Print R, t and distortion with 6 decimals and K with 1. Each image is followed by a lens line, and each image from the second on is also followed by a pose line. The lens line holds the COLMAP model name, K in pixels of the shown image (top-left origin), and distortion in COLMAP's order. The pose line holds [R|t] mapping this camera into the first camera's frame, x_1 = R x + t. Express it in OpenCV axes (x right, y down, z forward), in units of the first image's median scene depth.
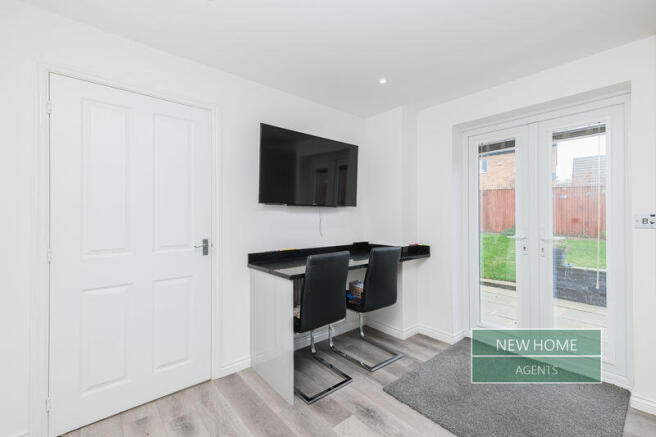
lens RADIAL K [[282.1, 0, 325.7], [0, 282.1, 220.0], [0, 0, 1]] dist [0.009738, -0.000111]
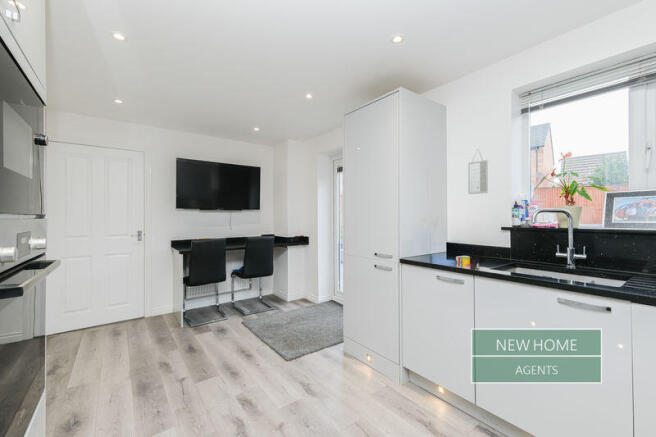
lens RADIAL K [[282.1, 0, 330.8], [0, 282.1, 215.3], [0, 0, 1]] dist [0.009738, -0.000111]
pose [[0.999088, 0.000299, -0.042694, 0.640025], [-0.000642, 0.999968, -0.008019, -0.007309], [0.042690, 0.008039, 0.999056, -0.506566]]
